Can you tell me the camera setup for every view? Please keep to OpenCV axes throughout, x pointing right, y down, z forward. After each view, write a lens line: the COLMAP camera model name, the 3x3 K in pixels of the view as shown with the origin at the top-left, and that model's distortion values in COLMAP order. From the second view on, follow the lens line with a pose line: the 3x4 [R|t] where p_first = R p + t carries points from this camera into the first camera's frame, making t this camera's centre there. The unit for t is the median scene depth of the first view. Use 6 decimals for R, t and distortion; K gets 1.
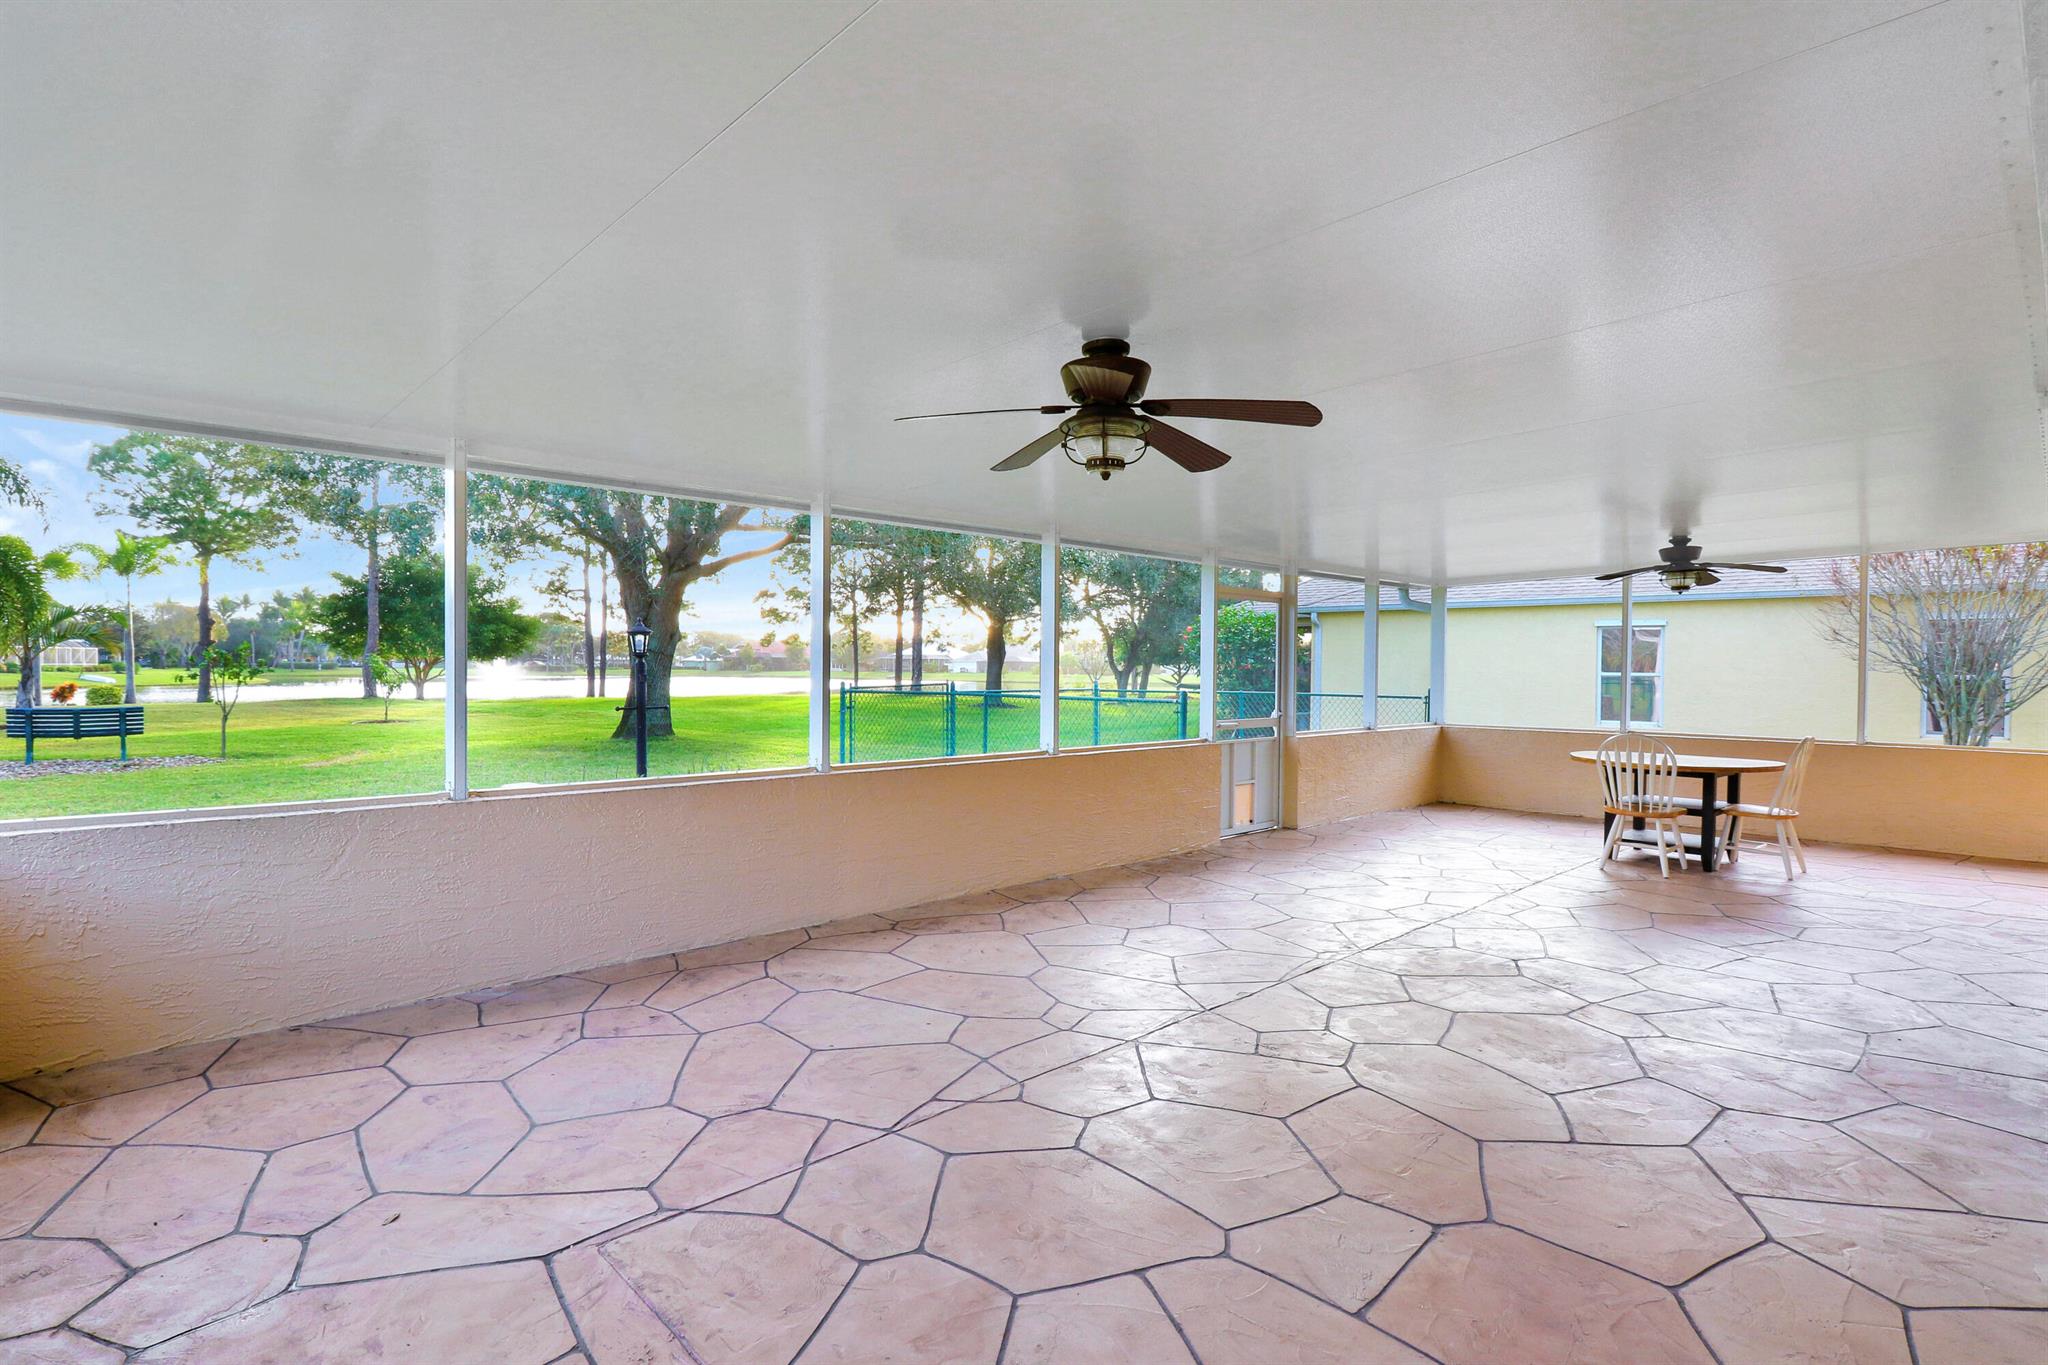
lens RADIAL K [[985.5, 0, 1011.1], [0, 985.5, 674.3], [0, 0, 1]] dist [-0.002254, -0.000464]
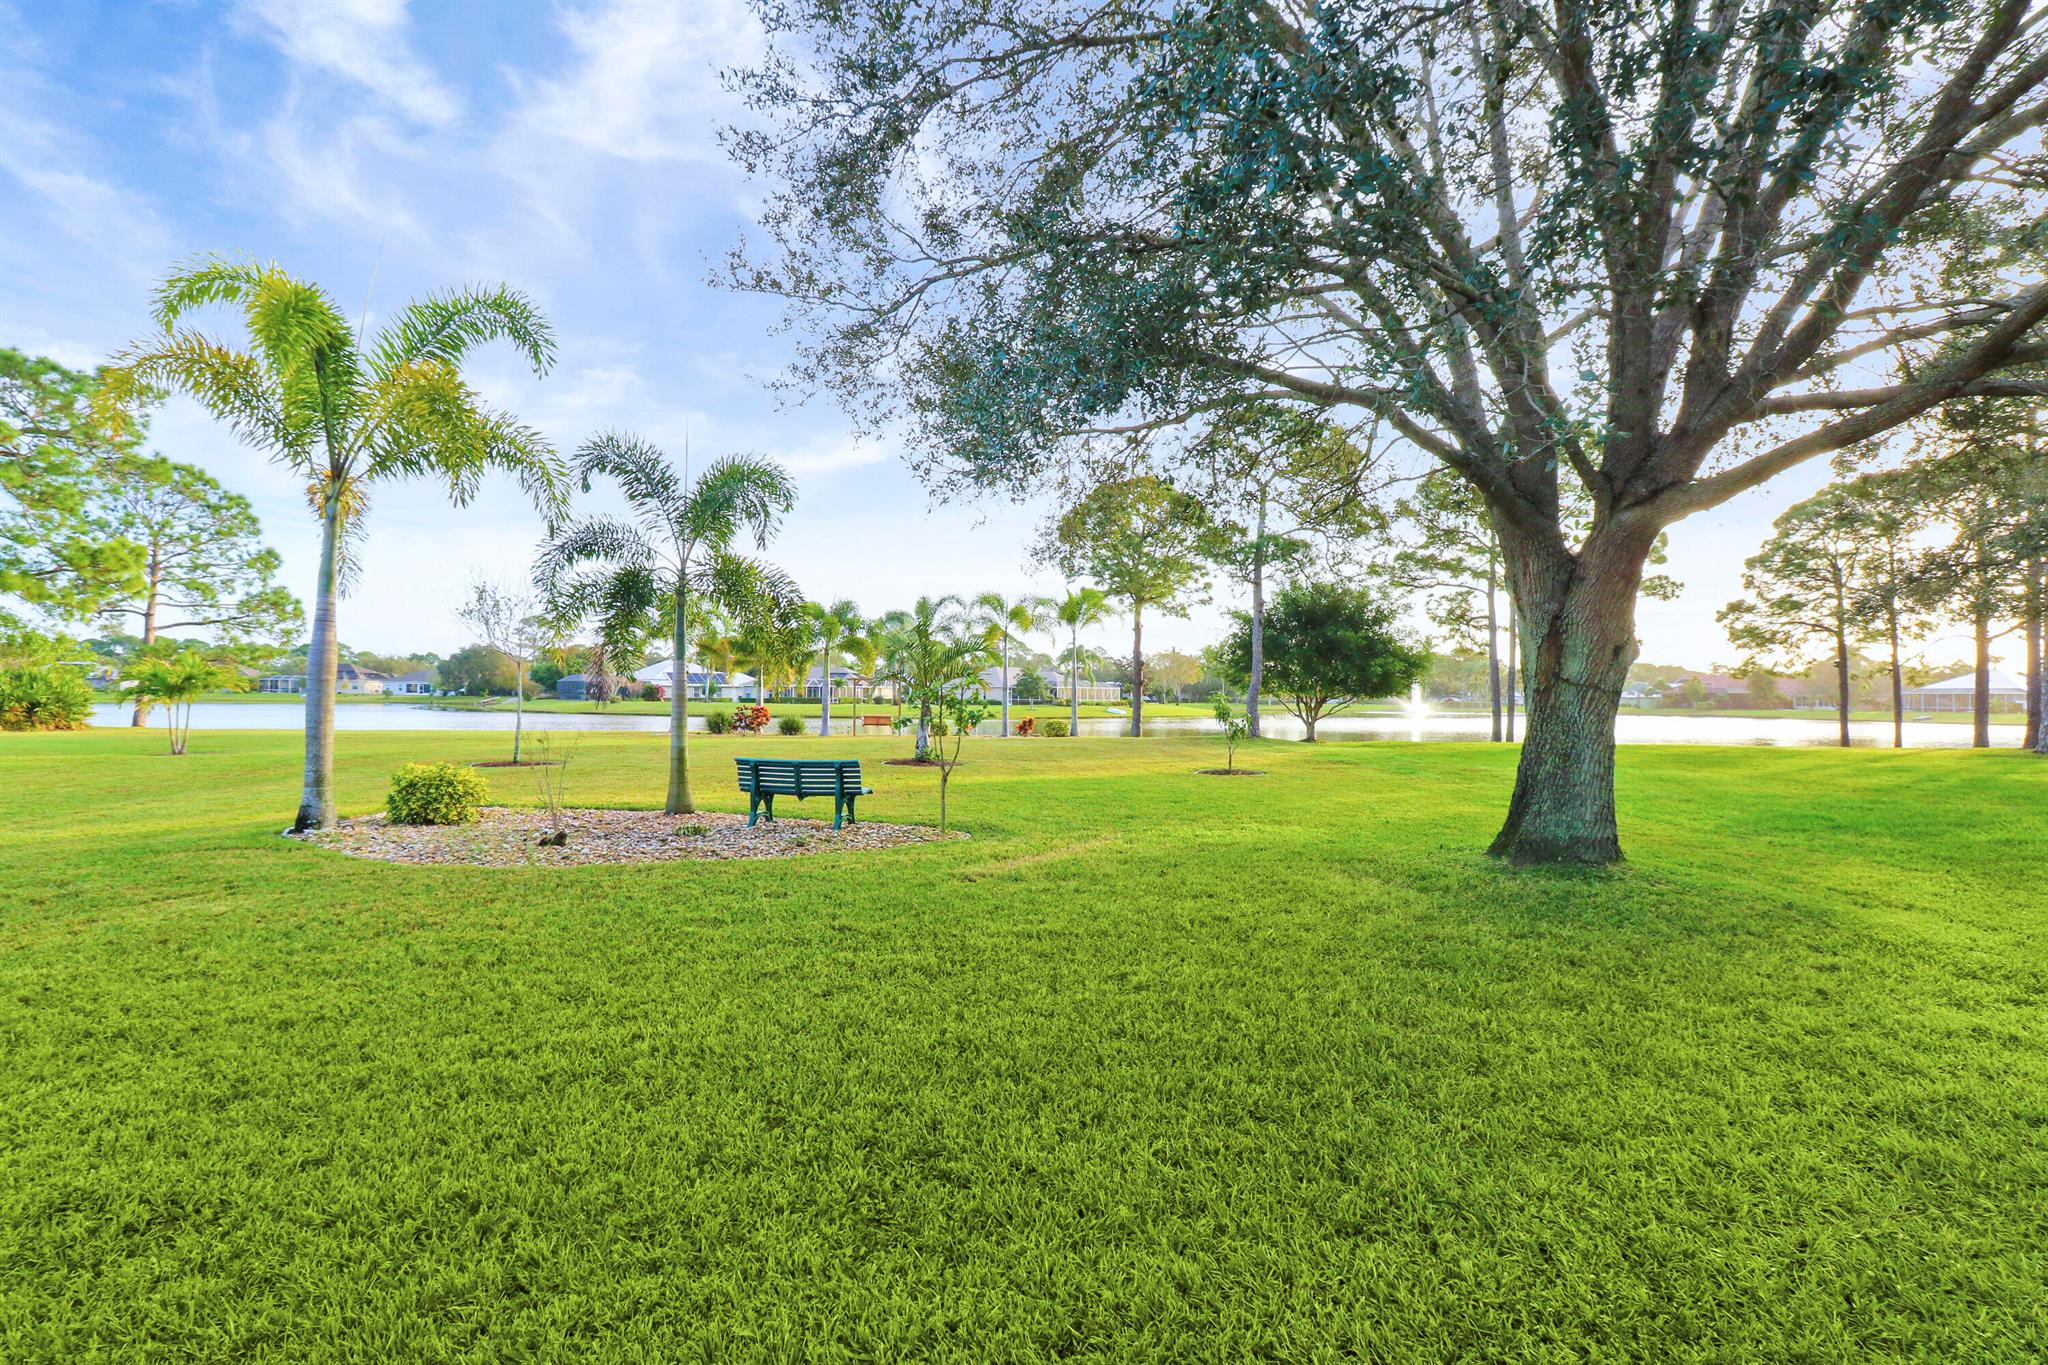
lens RADIAL K [[955.9, 0, 1024.0], [0, 955.9, 682.5], [0, 0, 1]] dist [-0.000740, -0.000135]
pose [[0.643708, -0.013832, -0.765146, -0.070503], [-0.008528, 0.999645, -0.025246, -0.003389], [0.765223, 0.022776, 0.643362, 0.193828]]
